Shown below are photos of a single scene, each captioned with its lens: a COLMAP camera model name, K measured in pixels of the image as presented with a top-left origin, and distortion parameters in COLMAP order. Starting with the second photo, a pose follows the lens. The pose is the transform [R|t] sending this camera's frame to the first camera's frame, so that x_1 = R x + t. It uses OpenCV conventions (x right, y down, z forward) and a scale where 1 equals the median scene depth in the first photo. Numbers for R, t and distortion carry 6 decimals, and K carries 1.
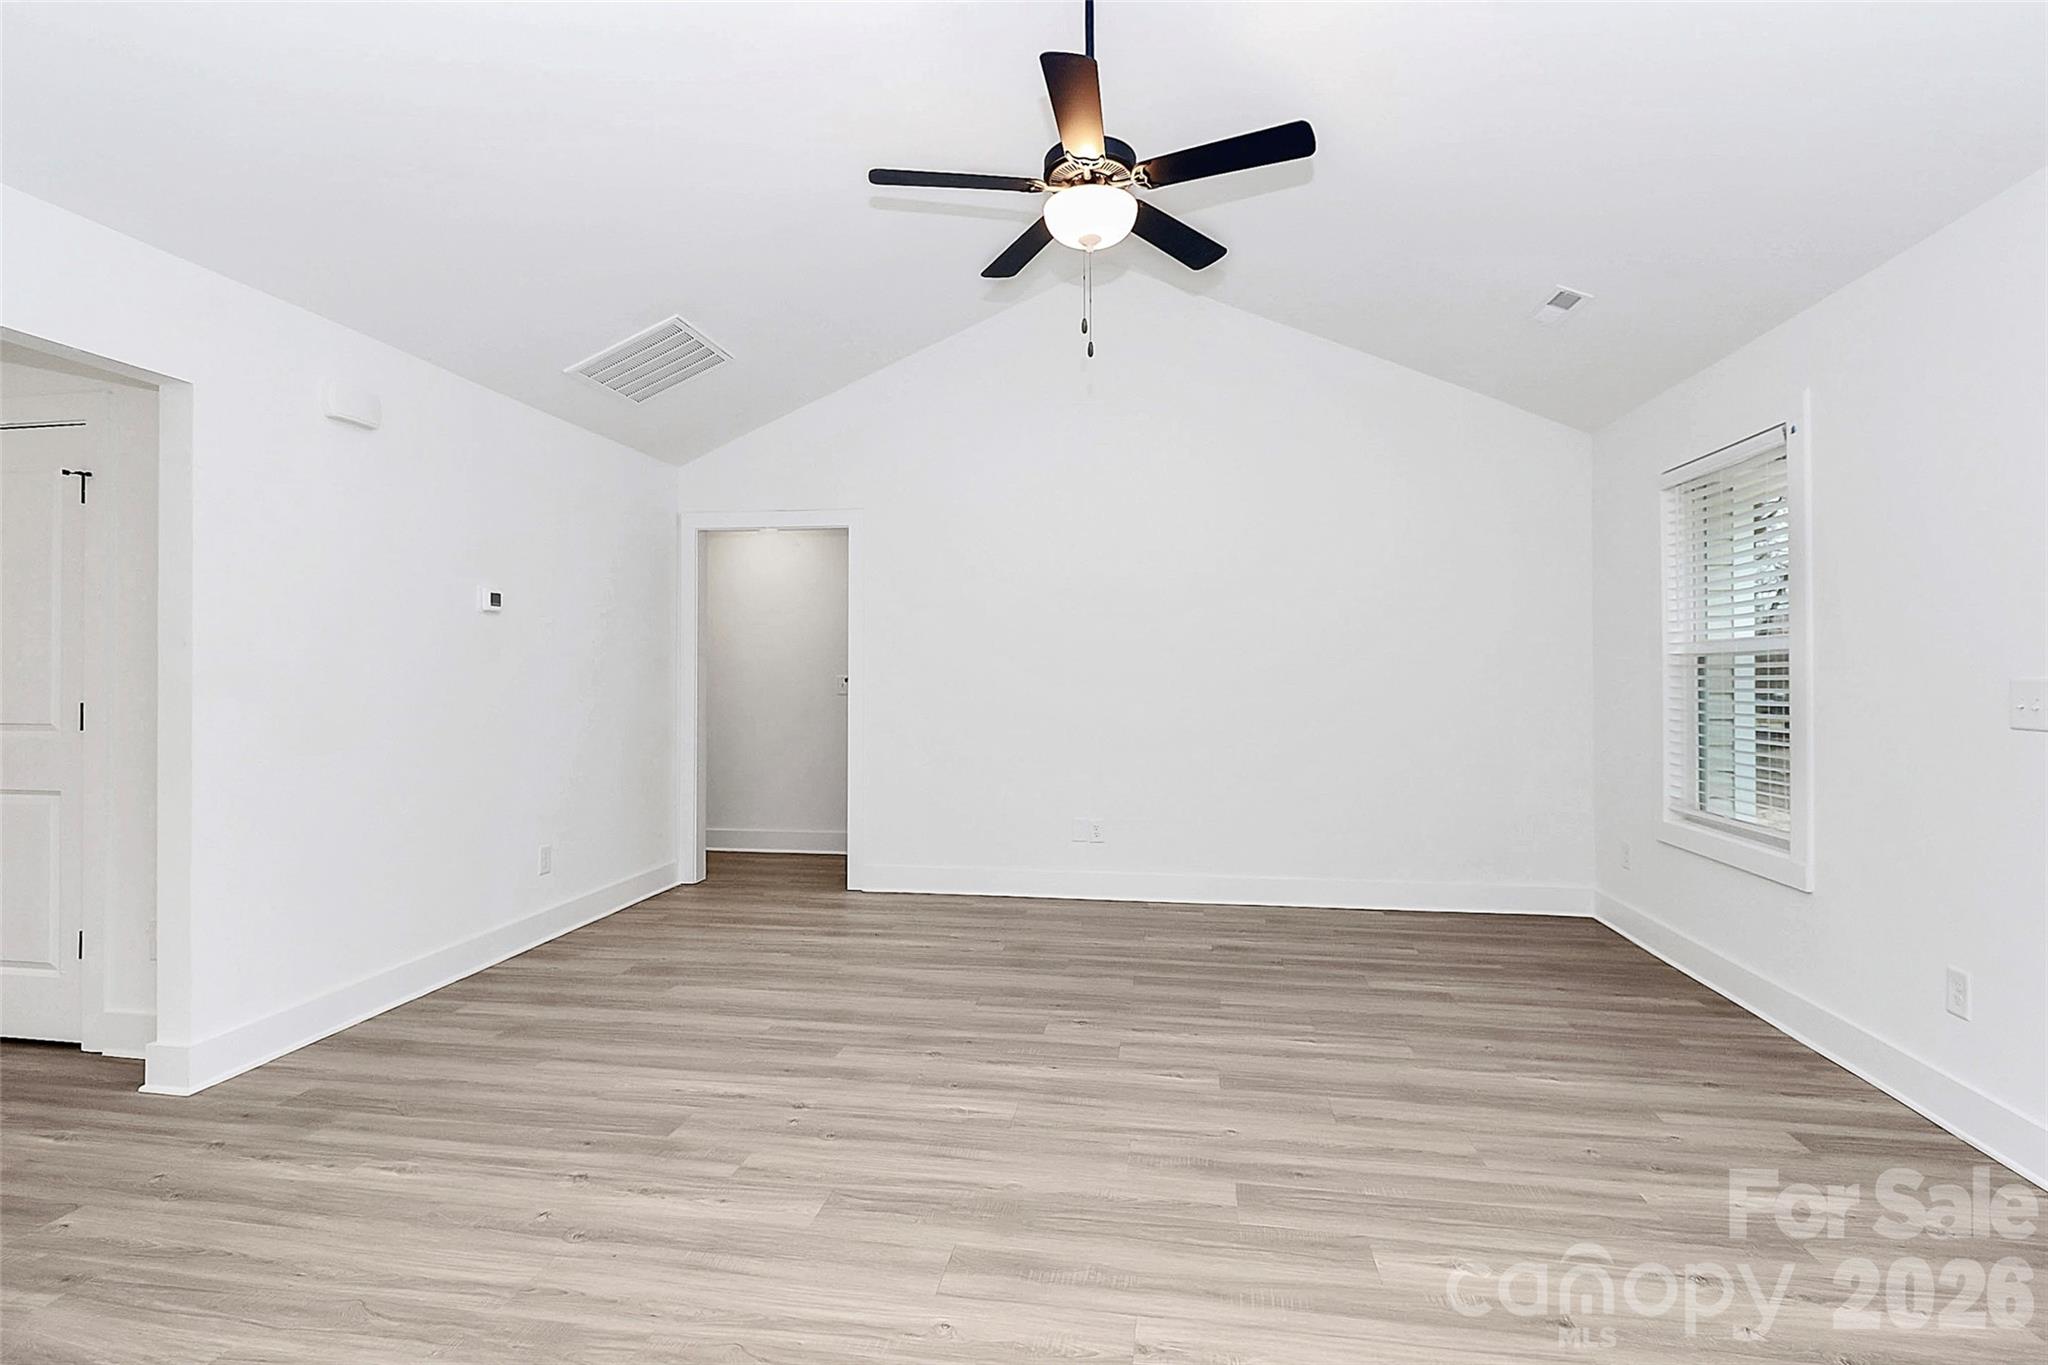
lens RADIAL K [[974.3, 0, 1030.4], [0, 974.3, 682.8], [0, 0, 1]] dist [0.001499, -0.006576]
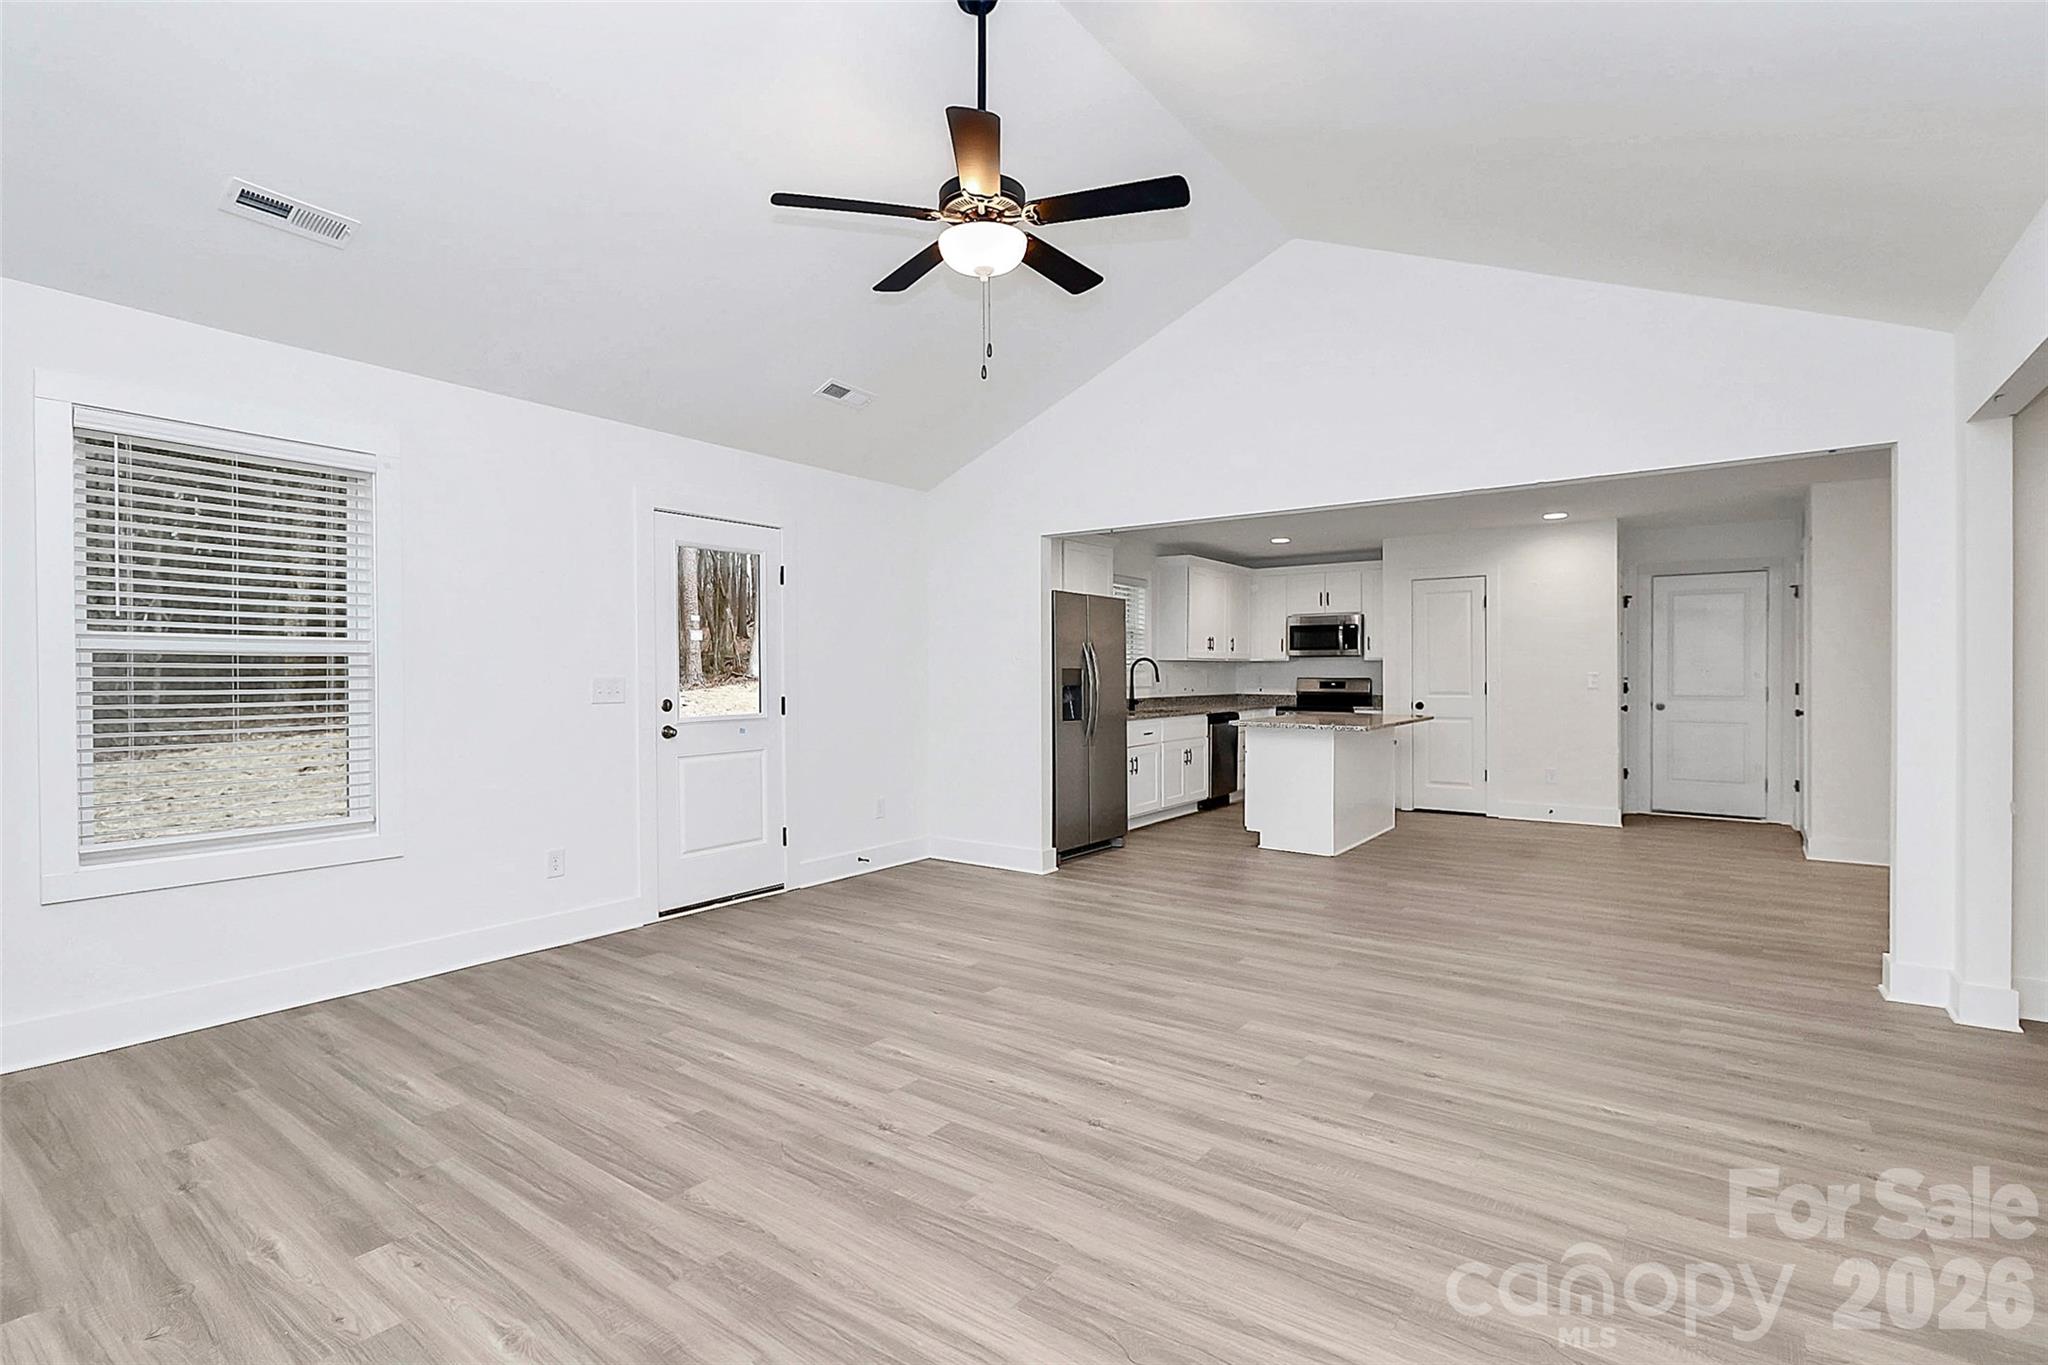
lens RADIAL K [[974.3, 0, 1017.9], [0, 974.3, 680.0], [0, 0, 1]] dist [0.001499, -0.006576]
pose [[-0.888232, -0.006337, 0.459351, -0.455011], [-0.000267, 0.999912, 0.013279, -0.015383], [-0.459395, 0.011672, -0.888155, 1.904532]]
